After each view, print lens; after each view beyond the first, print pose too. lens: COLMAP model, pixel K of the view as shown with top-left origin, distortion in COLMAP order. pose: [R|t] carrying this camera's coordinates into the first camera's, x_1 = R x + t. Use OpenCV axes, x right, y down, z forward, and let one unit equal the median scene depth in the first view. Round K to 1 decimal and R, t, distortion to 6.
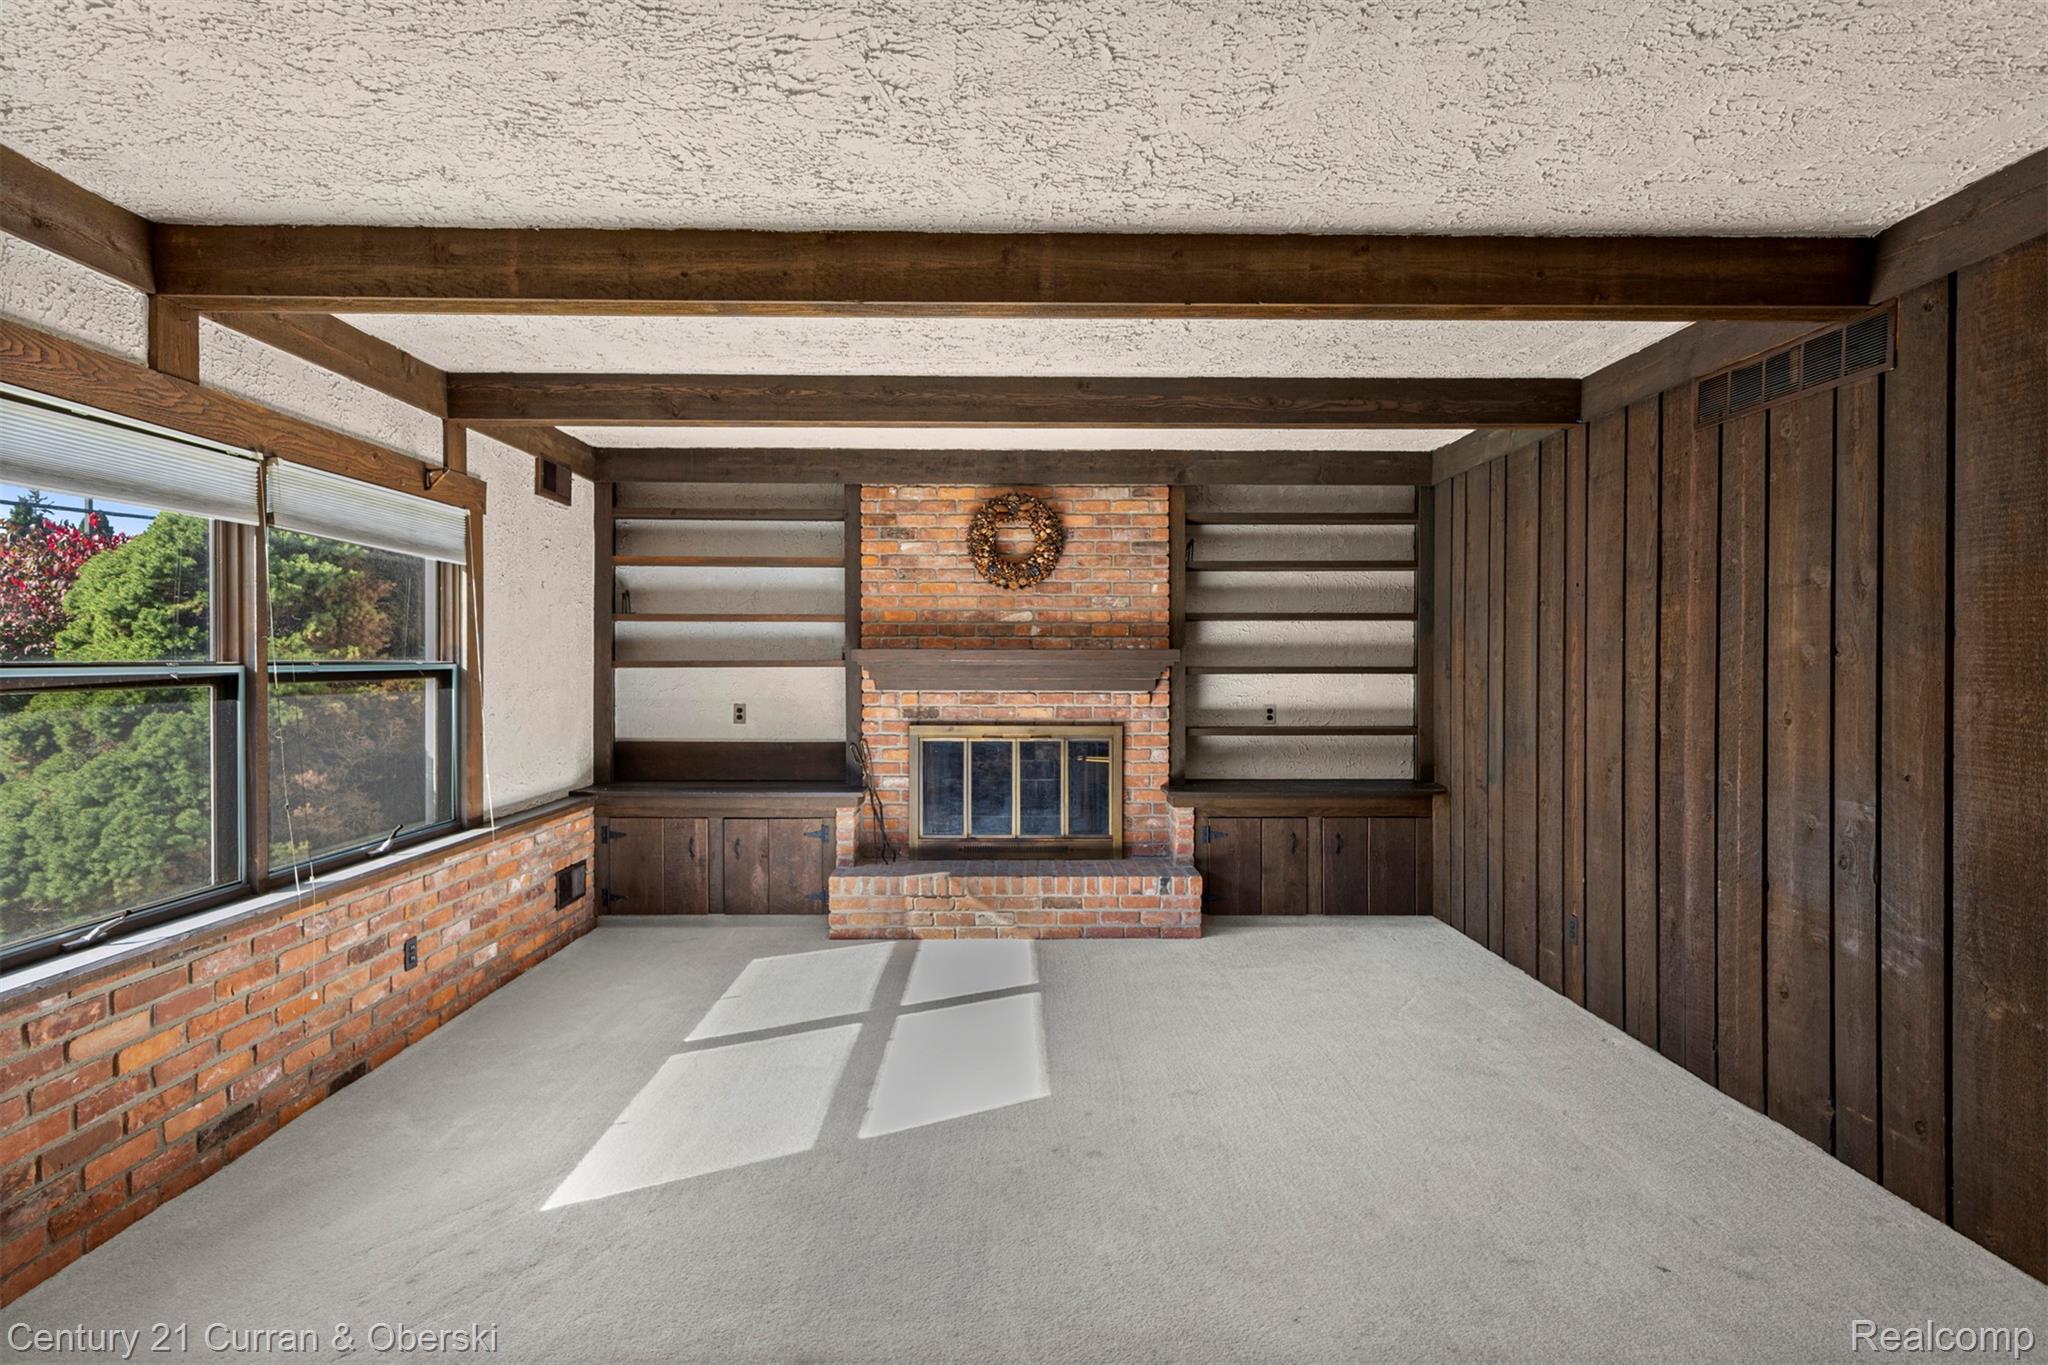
lens RADIAL K [[1068.9, 0, 1024.7], [0, 1068.9, 665.6], [0, 0, 1]] dist [0.020968, -0.000708]
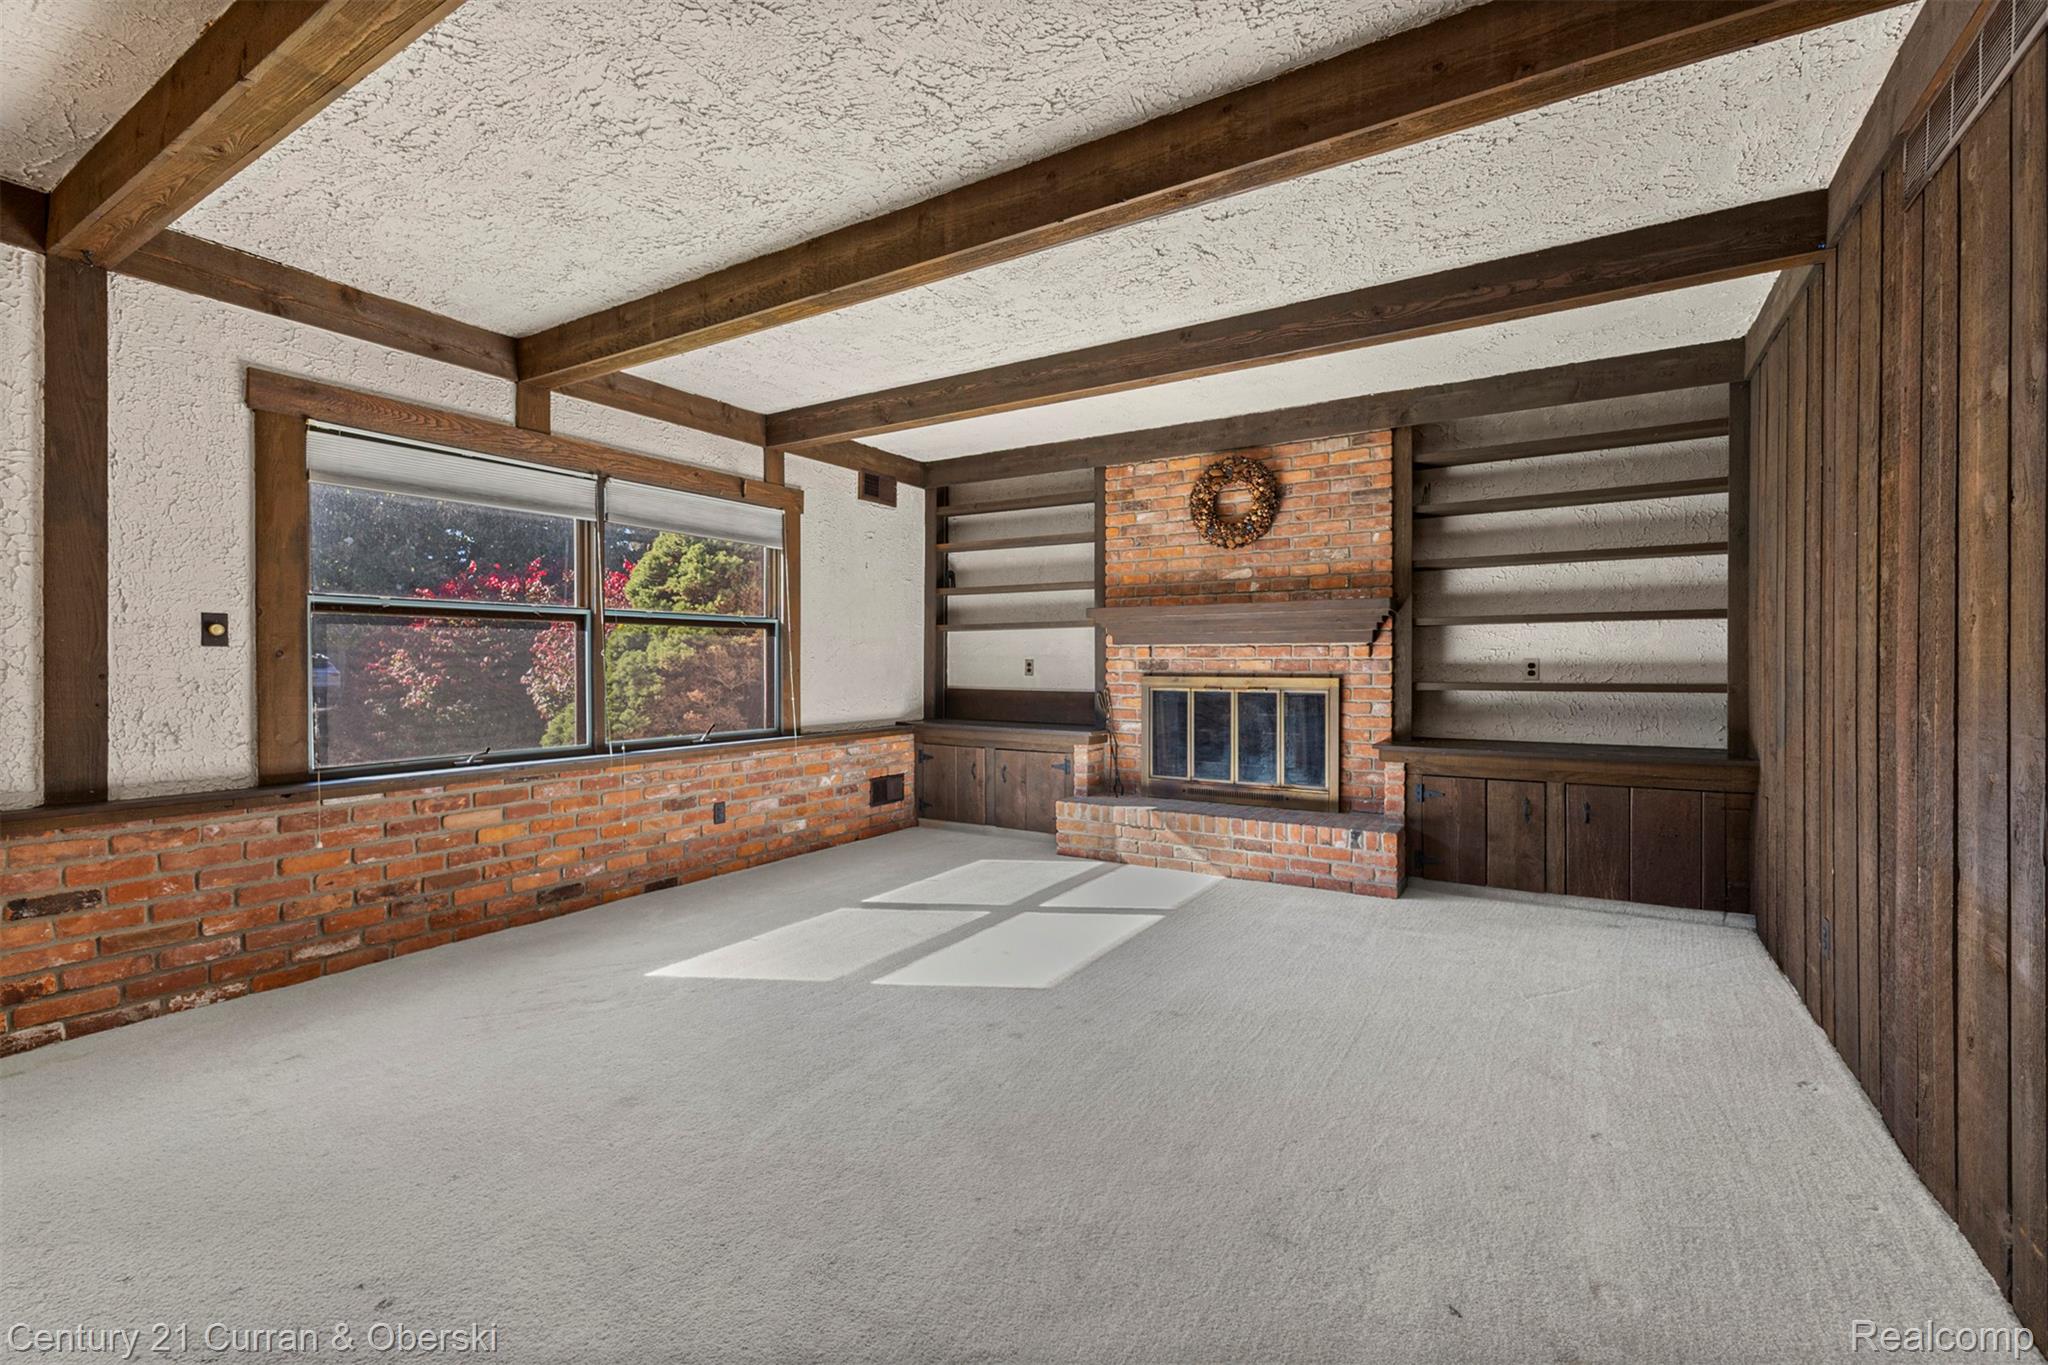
lens RADIAL K [[911.3, 0, 988.0], [0, 911.3, 654.2], [0, 0, 1]] dist [0.015989, 0.000475]
pose [[0.832223, -0.004023, -0.554427, 0.312488], [-0.002971, 0.999927, -0.011716, 0.048725], [0.554434, 0.011397, 0.832150, 0.125780]]
